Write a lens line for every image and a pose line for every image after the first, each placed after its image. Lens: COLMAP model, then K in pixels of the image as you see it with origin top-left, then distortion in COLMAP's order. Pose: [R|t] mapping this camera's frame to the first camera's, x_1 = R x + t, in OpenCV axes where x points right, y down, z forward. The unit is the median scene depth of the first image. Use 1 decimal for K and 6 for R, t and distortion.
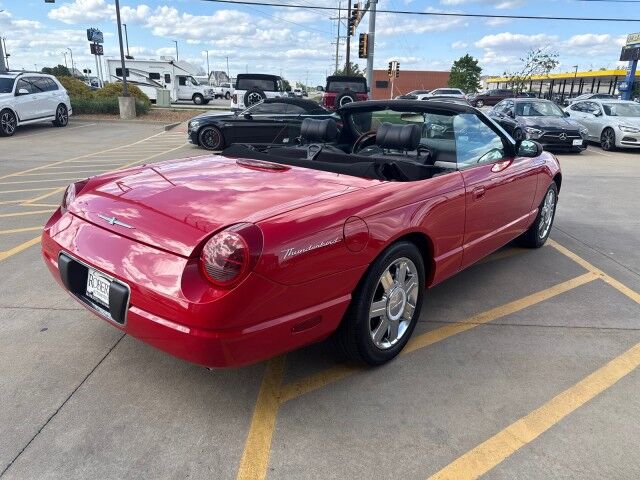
lens RADIAL K [[452.1, 0, 321.7], [0, 452.1, 241.2], [0, 0, 1]] dist [0.017432, -0.025642]
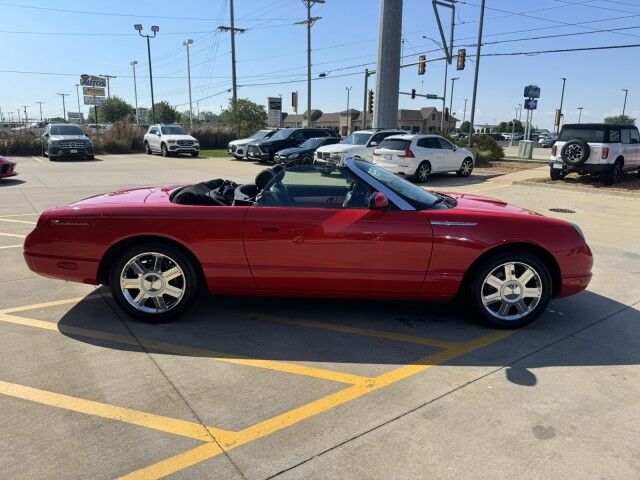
lens RADIAL K [[452.1, 0, 317.8], [0, 452.1, 248.5], [0, 0, 1]] dist [0.017432, -0.025642]
pose [[0.625378, 0.173966, -0.760683, 0.249707], [-0.244069, 0.969529, 0.021072, -0.020533], [0.741170, 0.172481, 0.648781, 0.070101]]
